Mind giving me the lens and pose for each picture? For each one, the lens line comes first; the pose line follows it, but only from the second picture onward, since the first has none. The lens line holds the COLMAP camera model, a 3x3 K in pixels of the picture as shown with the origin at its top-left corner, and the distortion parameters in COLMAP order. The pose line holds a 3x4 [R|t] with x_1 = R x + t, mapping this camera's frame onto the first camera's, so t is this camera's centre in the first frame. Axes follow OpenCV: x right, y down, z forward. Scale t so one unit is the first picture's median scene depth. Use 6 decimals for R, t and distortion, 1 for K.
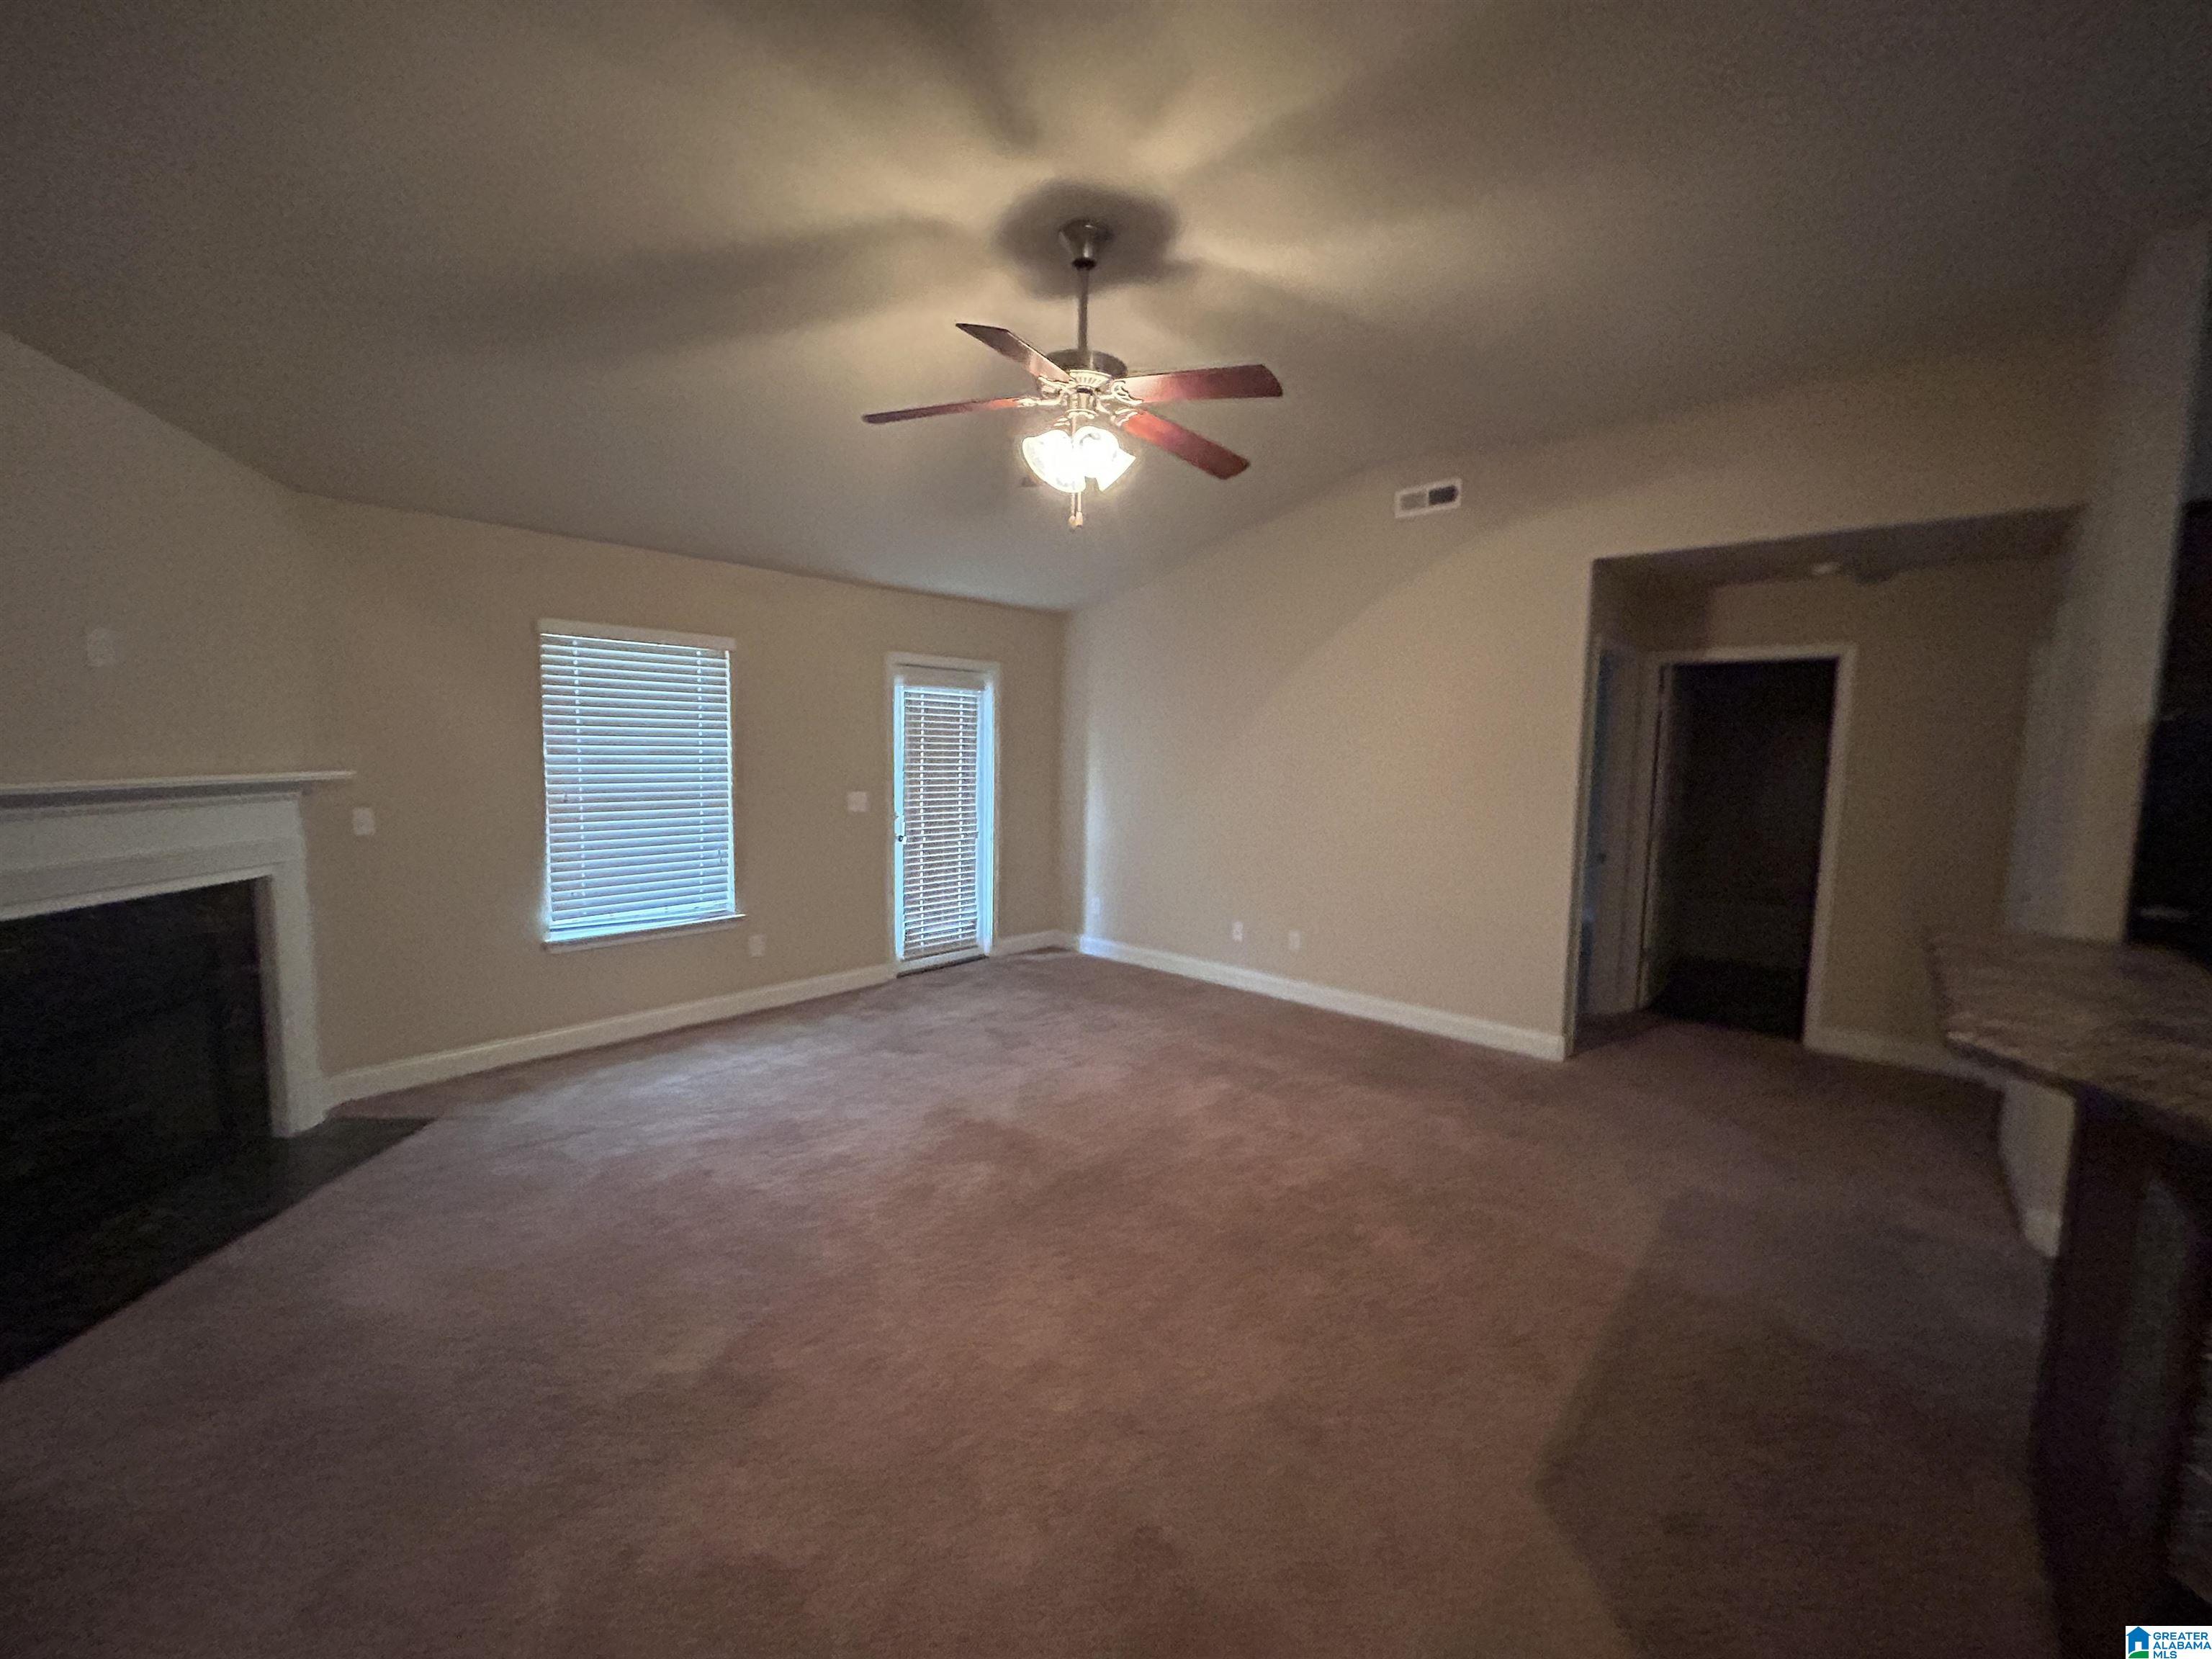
lens RADIAL K [[883.1, 0, 1101.3], [0, 883.1, 822.7], [0, 0, 1]] dist [0.000110, 0.000116]
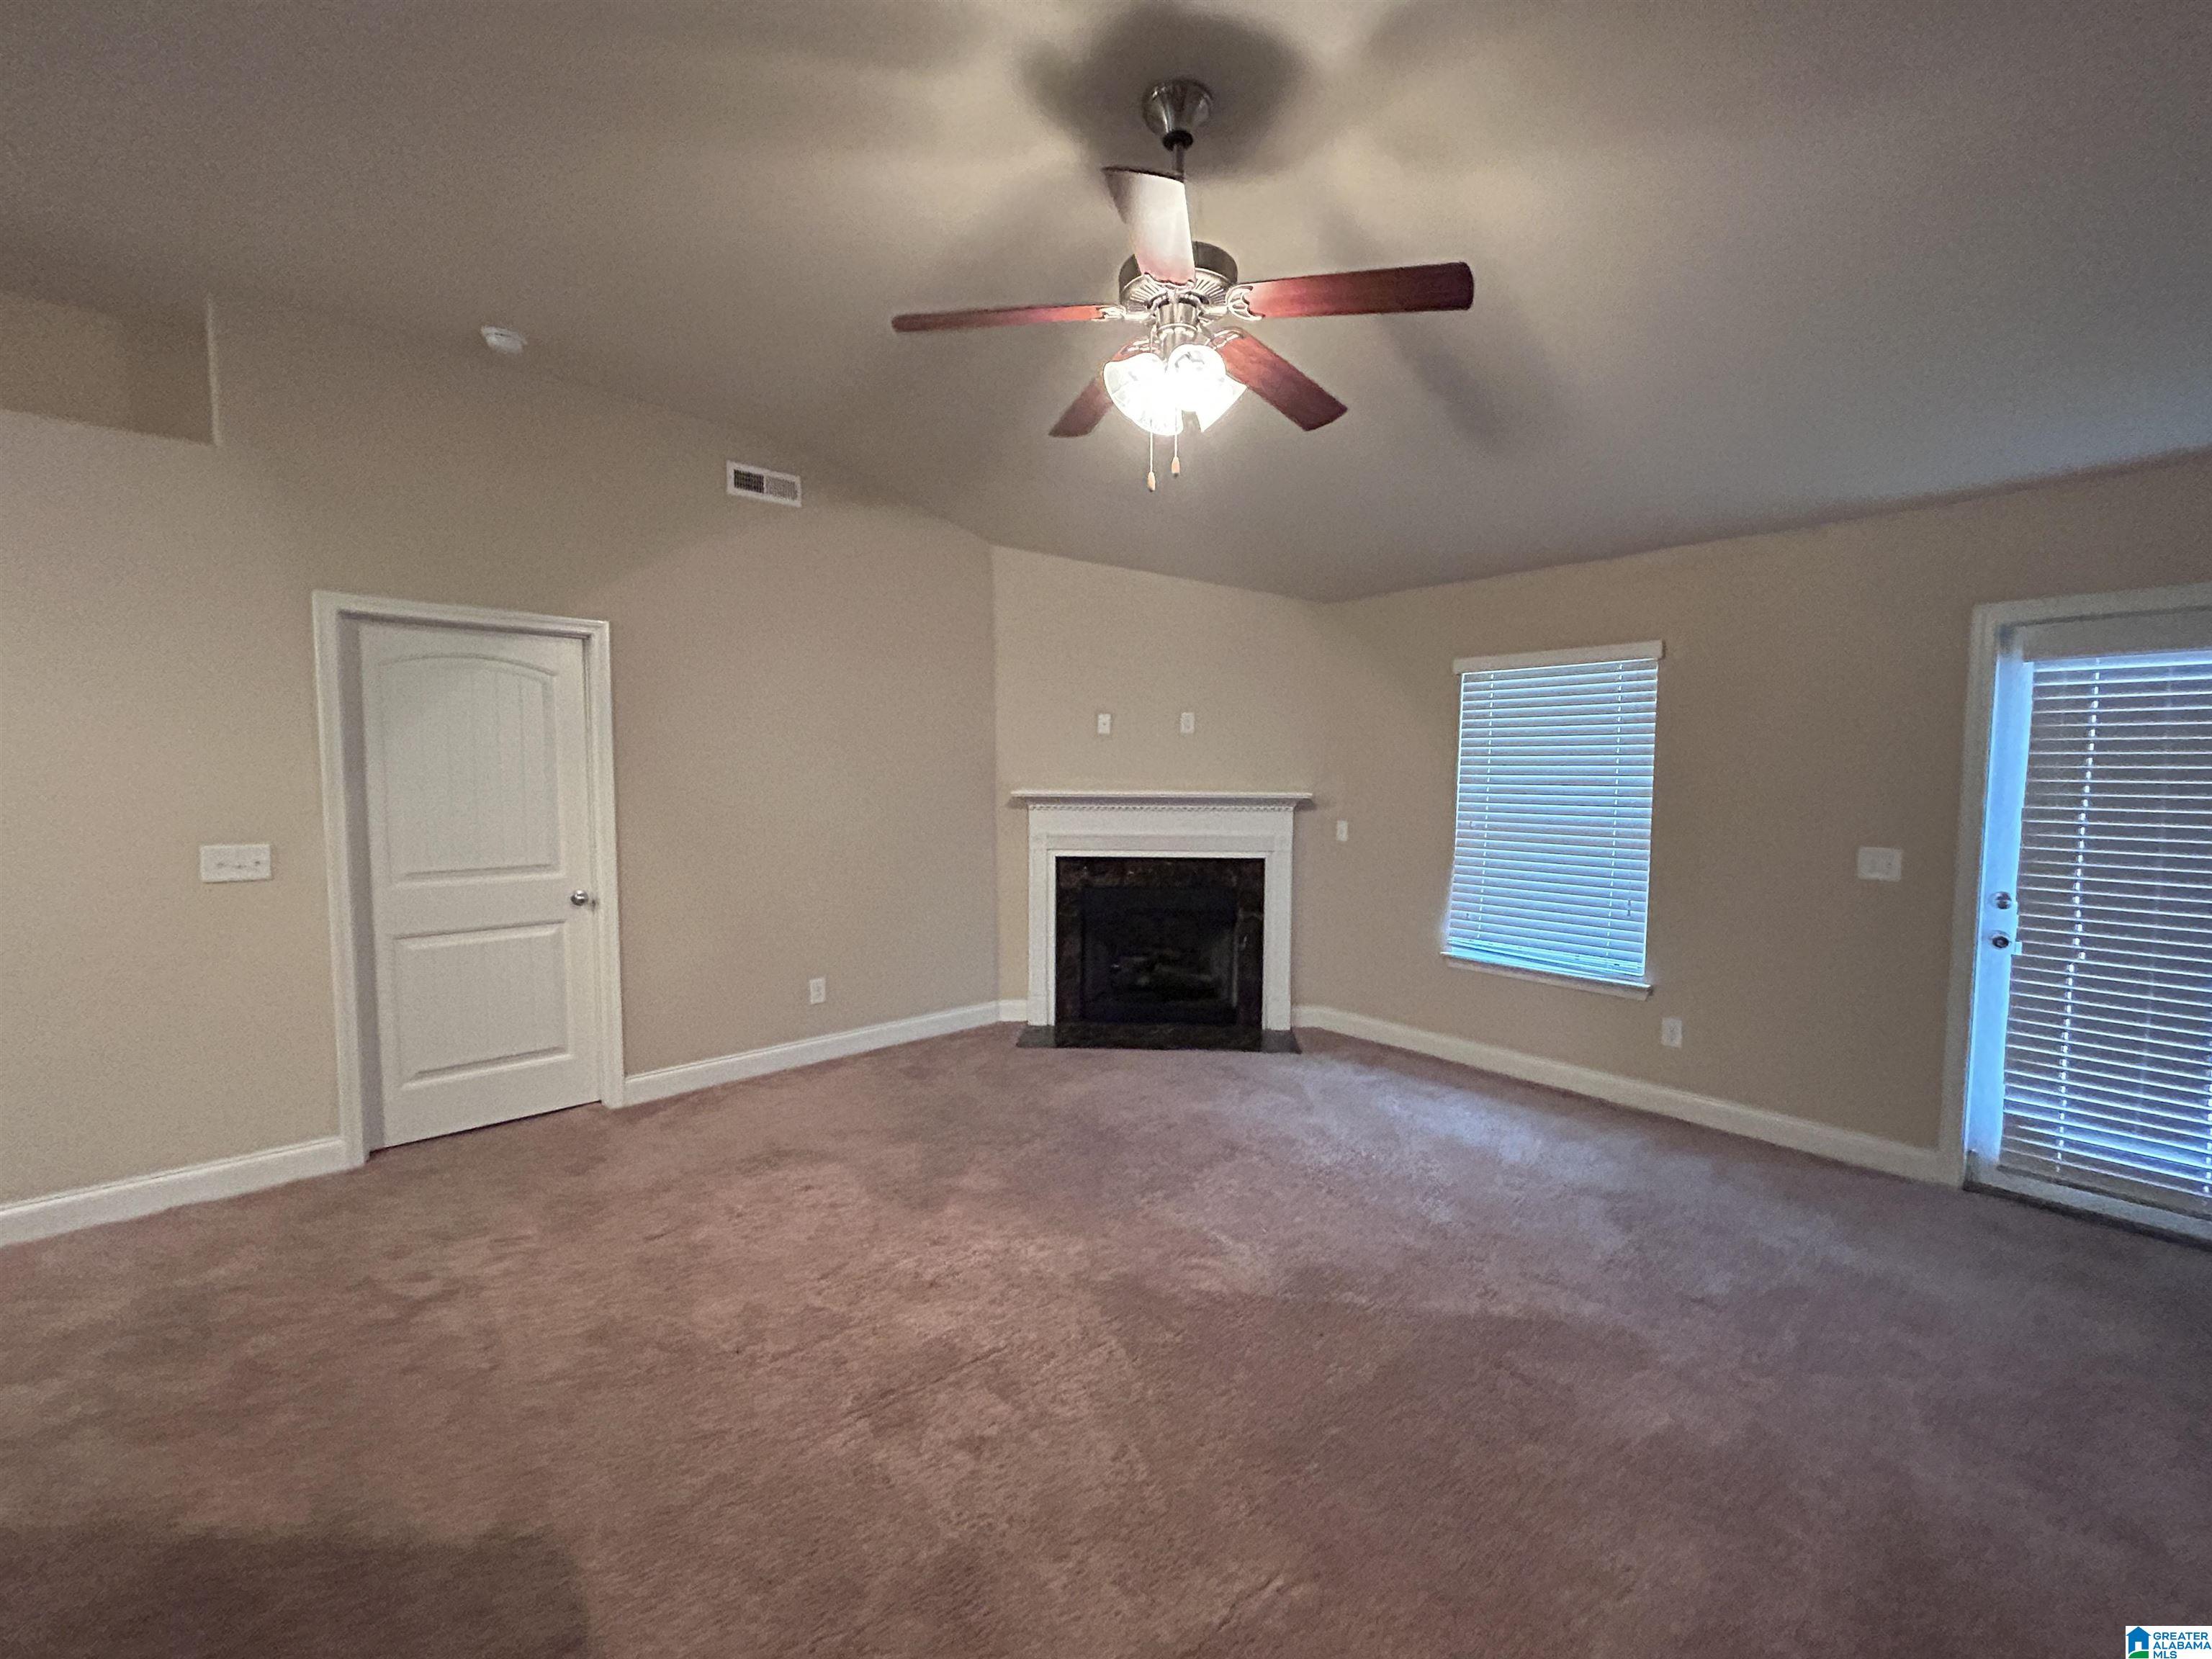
lens RADIAL K [[883.1, 0, 1101.3], [0, 883.1, 822.7], [0, 0, 1]] dist [0.000110, 0.000116]
pose [[-0.091735, 0.044774, -0.994776, 0.476332], [-0.092238, 0.994312, 0.053259, -0.044137], [0.991502, 0.096642, -0.087084, 0.634774]]
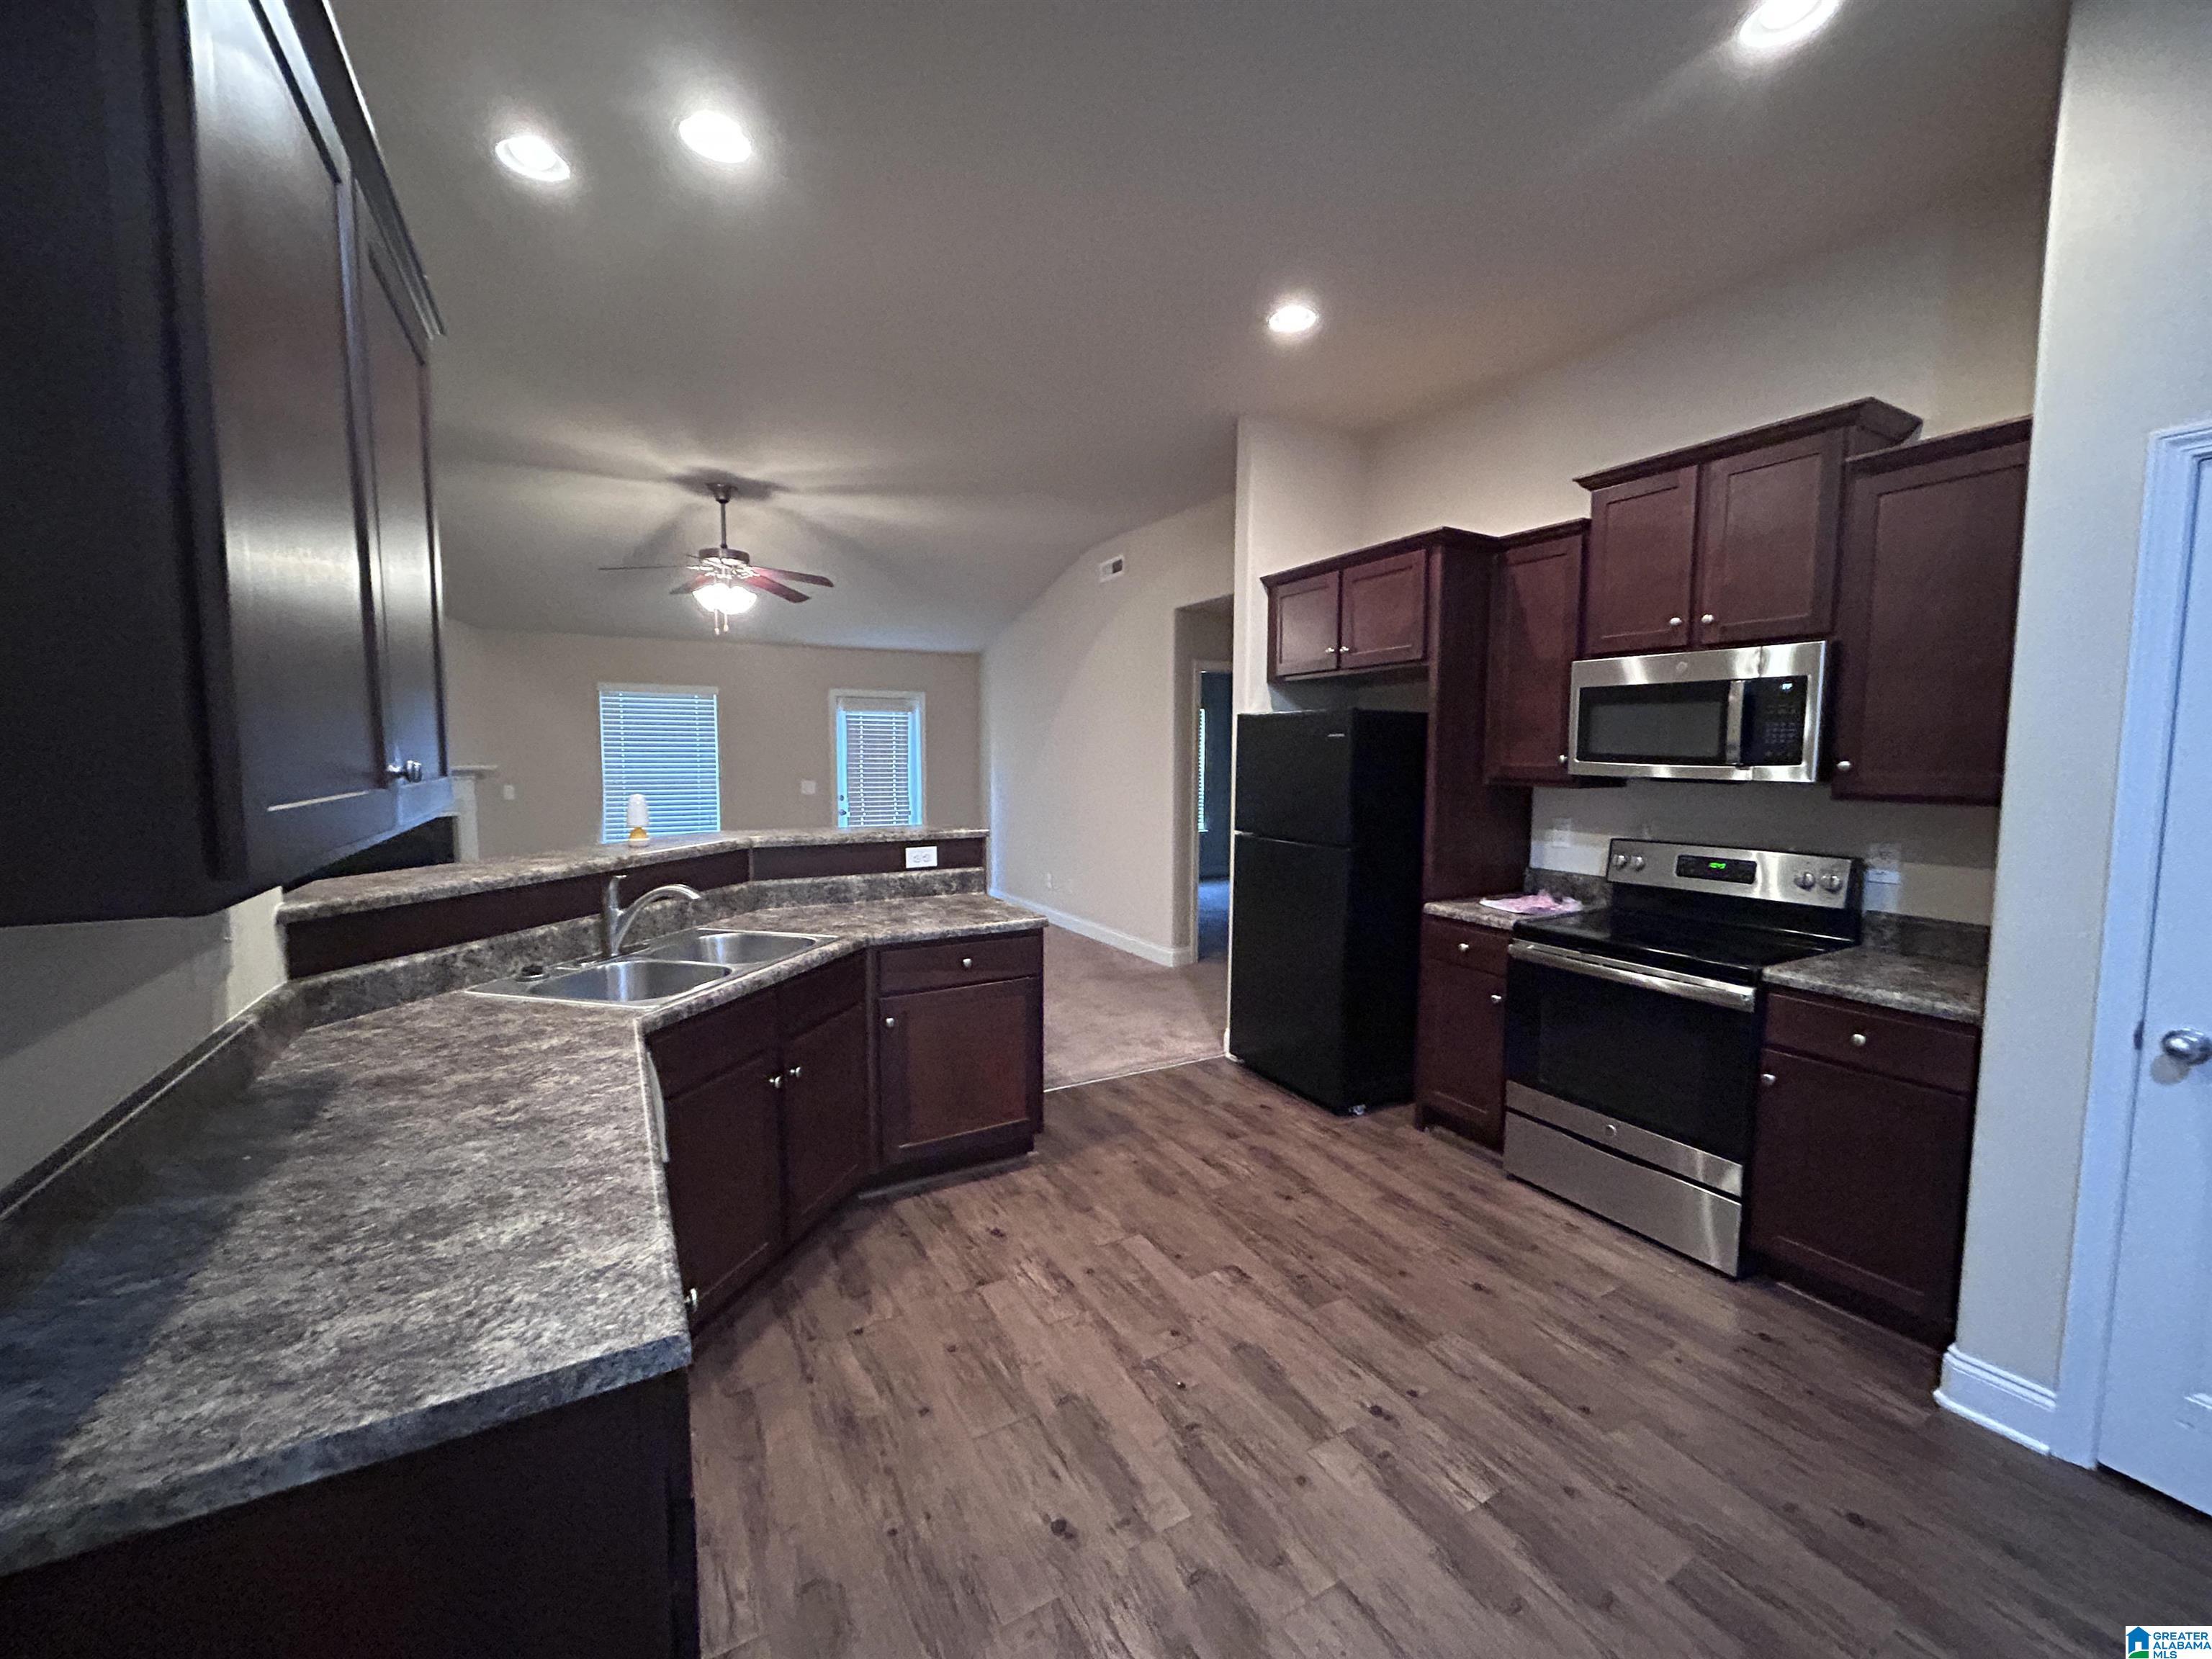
lens RADIAL K [[883.1, 0, 1101.3], [0, 883.1, 822.7], [0, 0, 1]] dist [0.000110, 0.000116]
pose [[0.951639, 0.009722, -0.307066, 0.841934], [-0.013862, 0.999840, -0.011304, 0.058781], [0.306907, 0.015014, 0.951621, -0.373740]]
